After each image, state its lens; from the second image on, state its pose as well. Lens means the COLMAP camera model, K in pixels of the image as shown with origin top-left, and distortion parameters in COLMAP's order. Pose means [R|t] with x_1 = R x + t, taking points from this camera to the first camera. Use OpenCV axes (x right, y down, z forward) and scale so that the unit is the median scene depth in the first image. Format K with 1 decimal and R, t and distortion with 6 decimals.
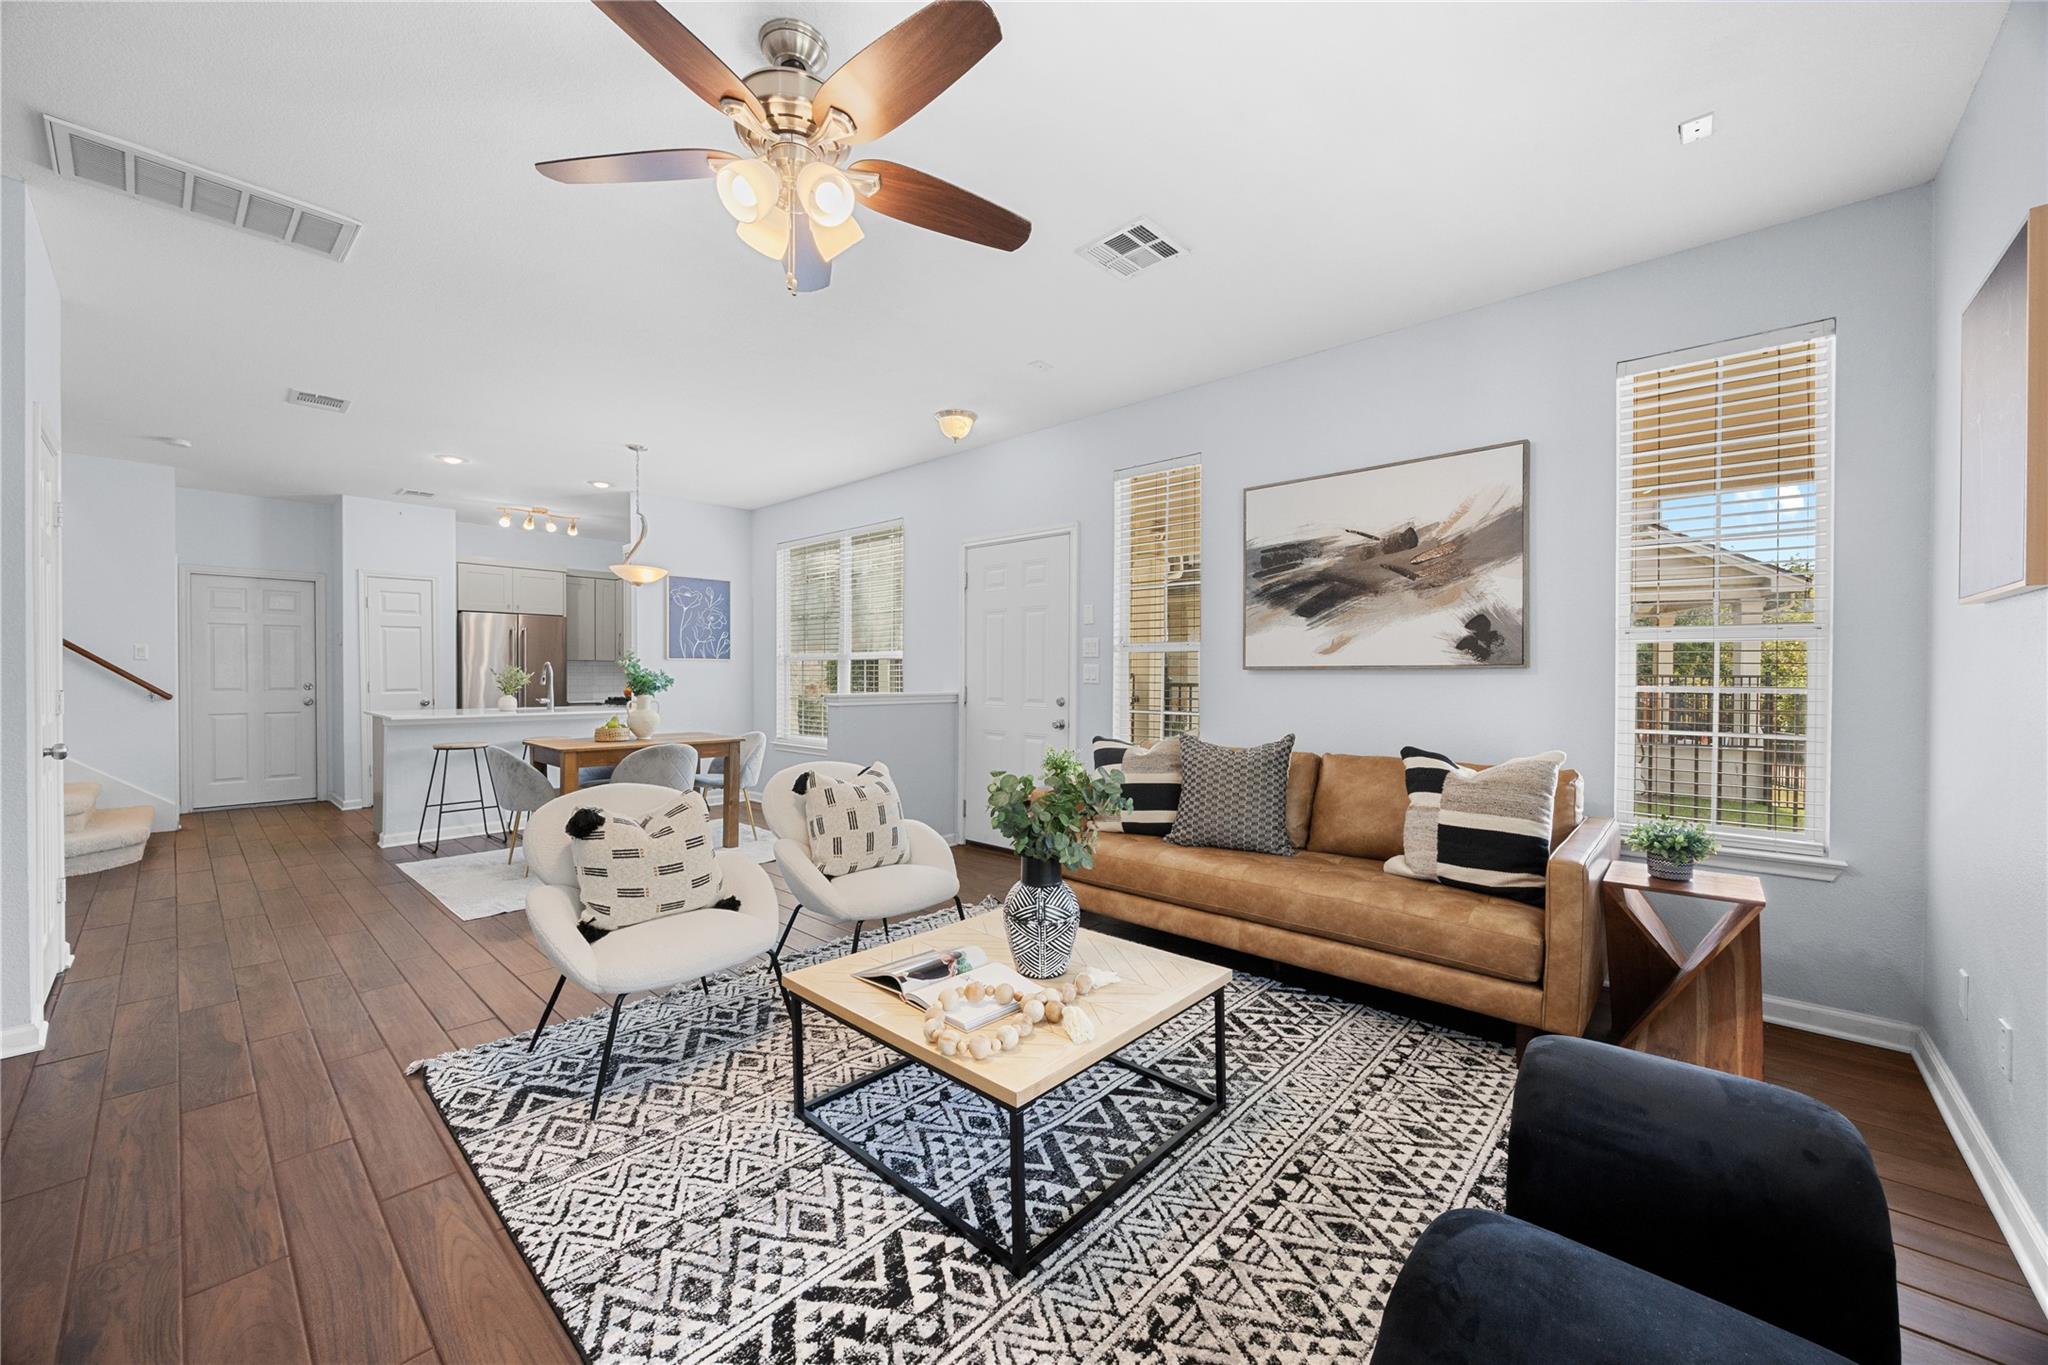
lens RADIAL K [[773.1, 0, 1019.4], [0, 773.1, 680.8], [0, 0, 1]] dist [-0.004272, 0.000282]
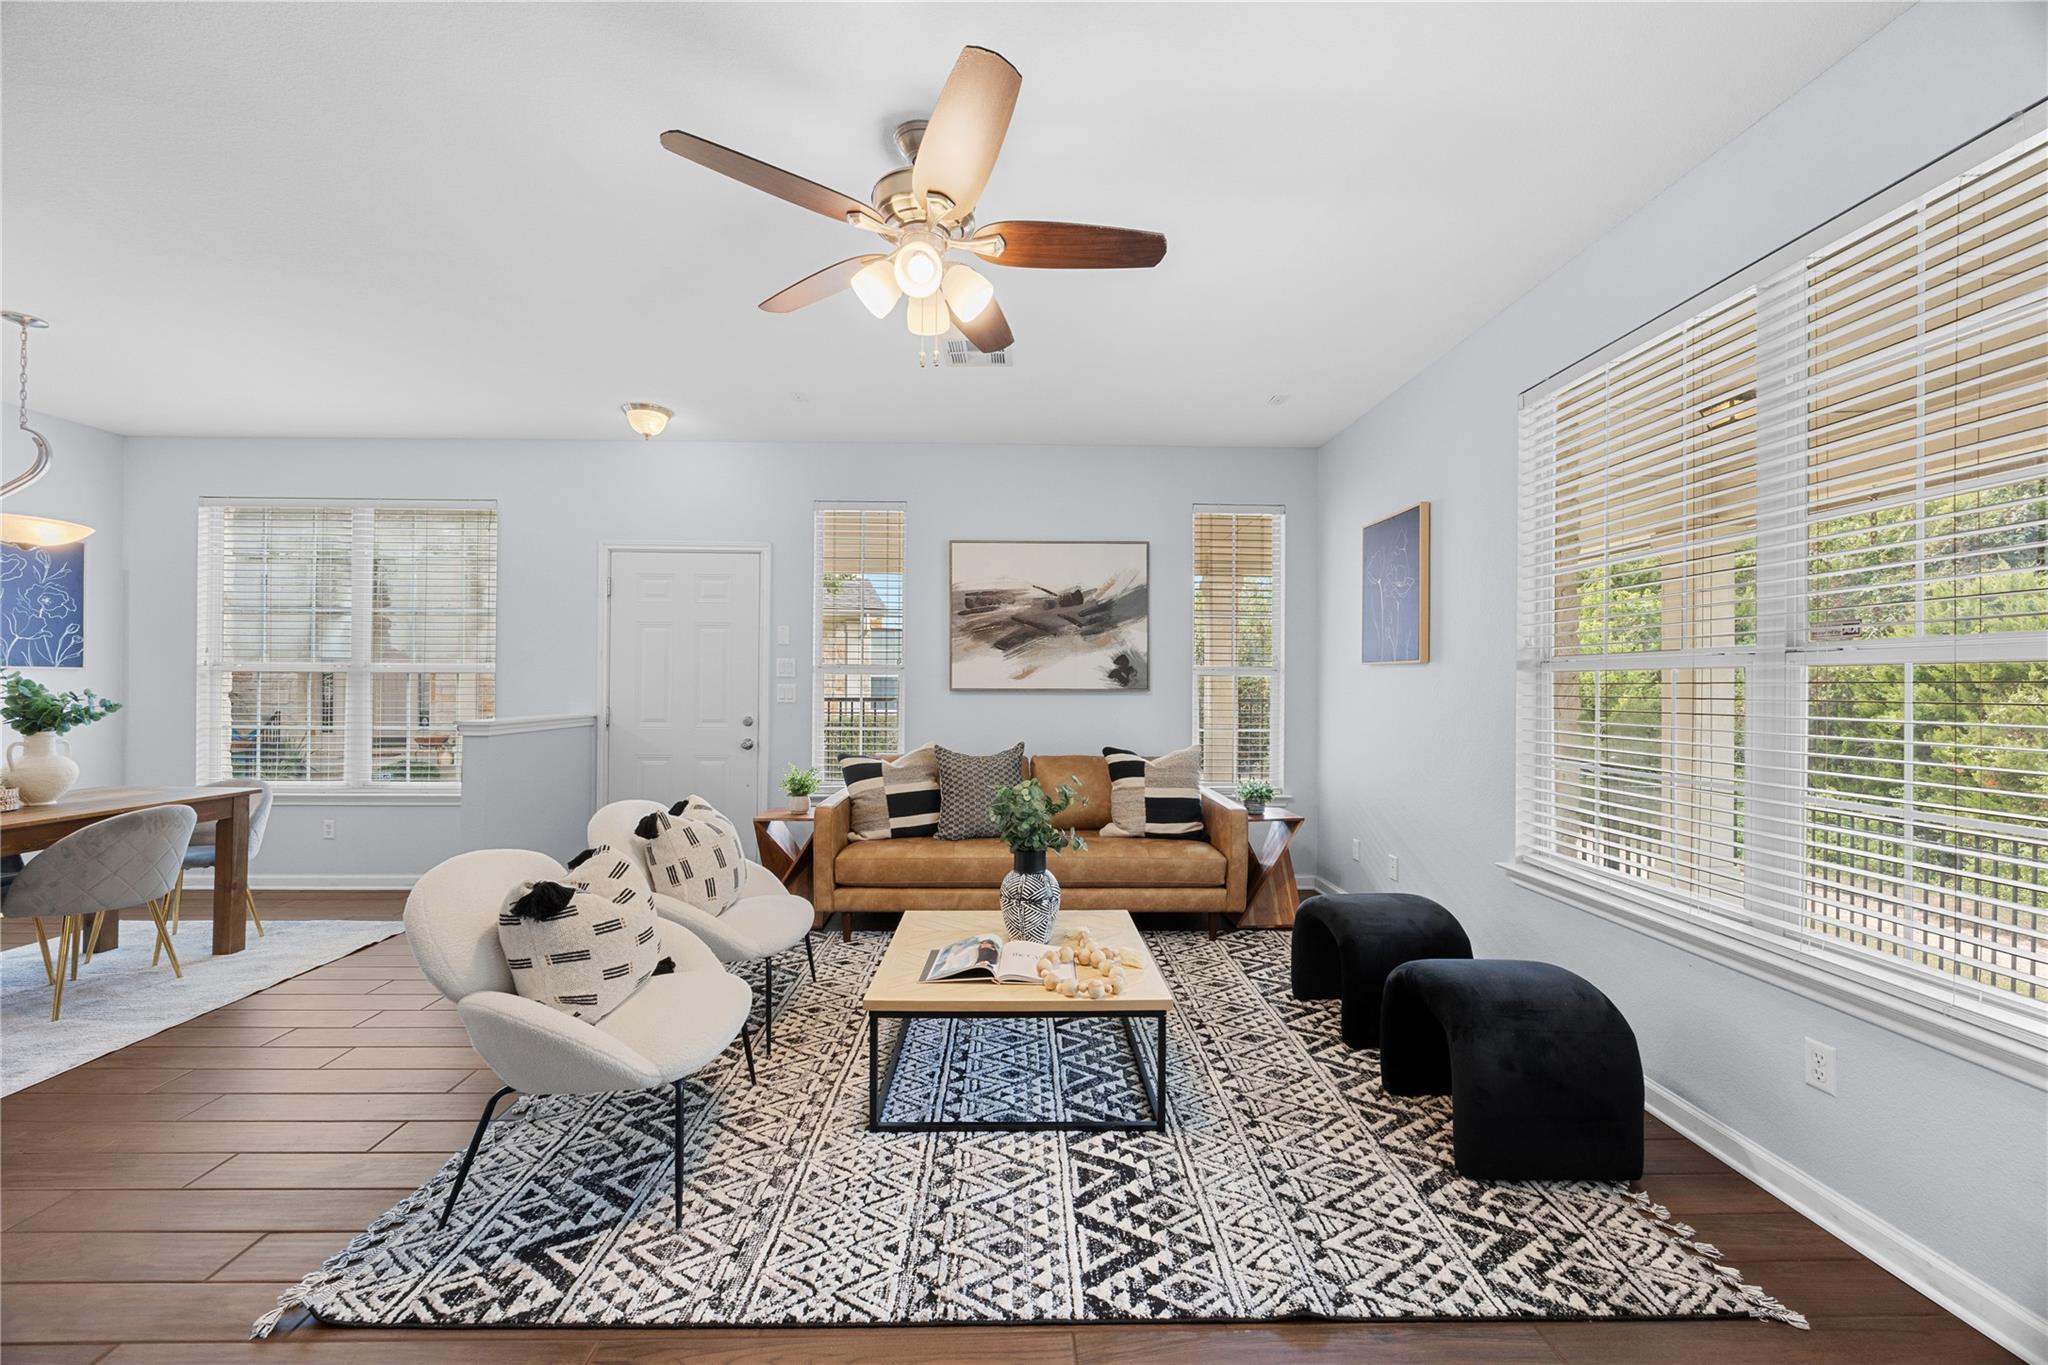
lens RADIAL K [[773.1, 0, 1019.4], [0, 773.1, 680.8], [0, 0, 1]] dist [-0.004272, 0.000282]
pose [[0.726023, 0.003735, 0.687660, -0.500233], [0.001568, 0.999974, -0.007087, -0.023204], [-0.687668, 0.006223, 0.725998, 0.057165]]
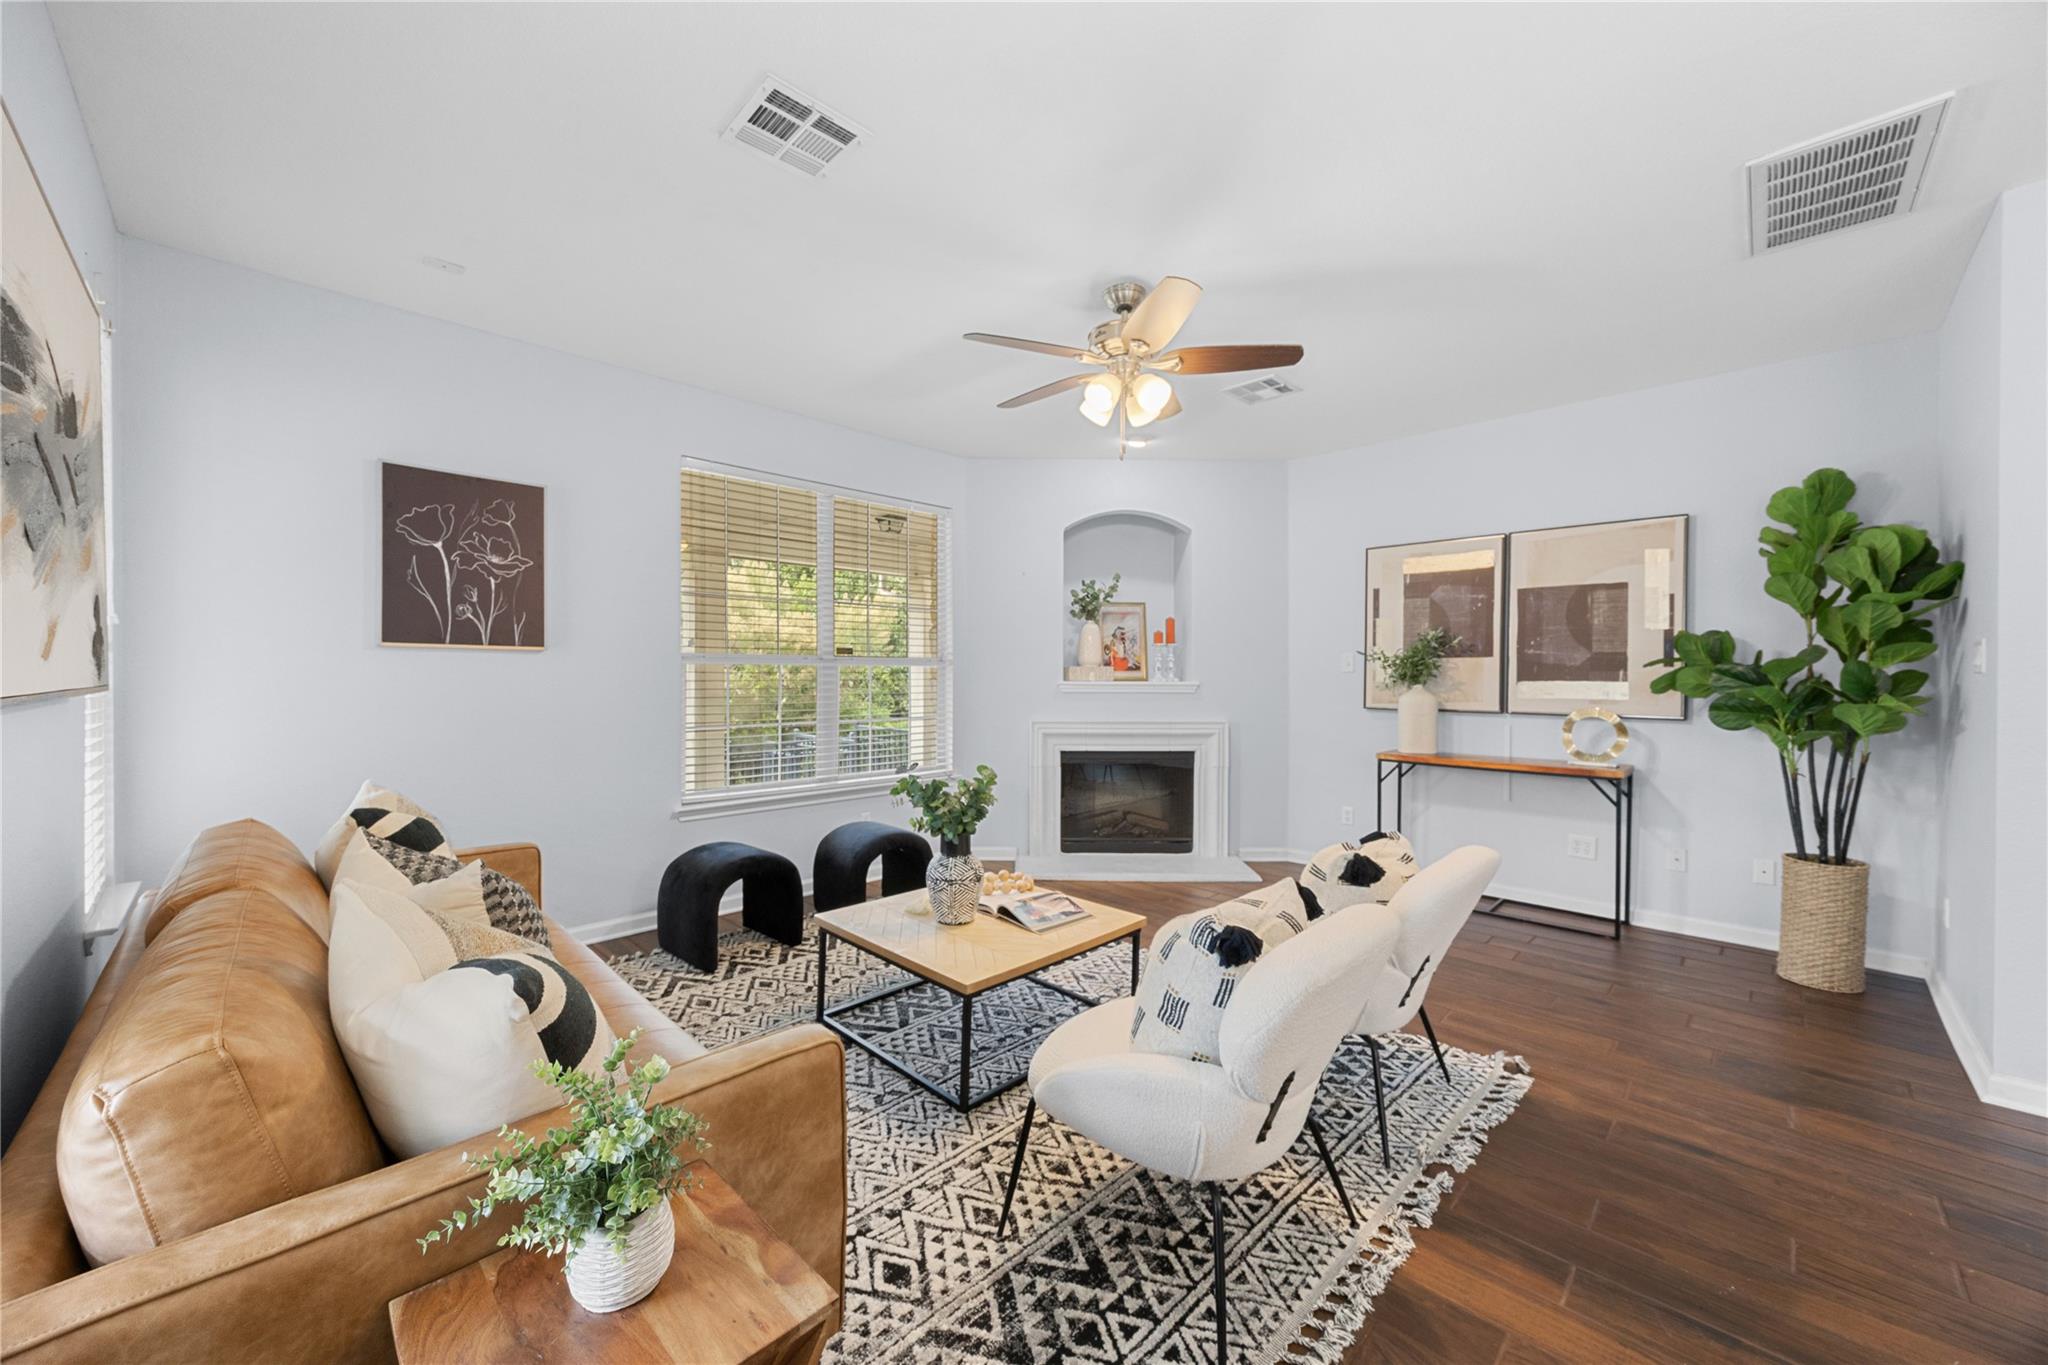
lens RADIAL K [[773.3, 0, 1020.9], [0, 773.3, 679.6], [0, 0, 1]] dist [-0.002656, -0.000284]
pose [[-0.999089, -0.007694, 0.041986, -0.080675], [-0.007046, 0.999854, 0.015558, -0.034921], [-0.042100, 0.015248, -0.998997, 1.362965]]
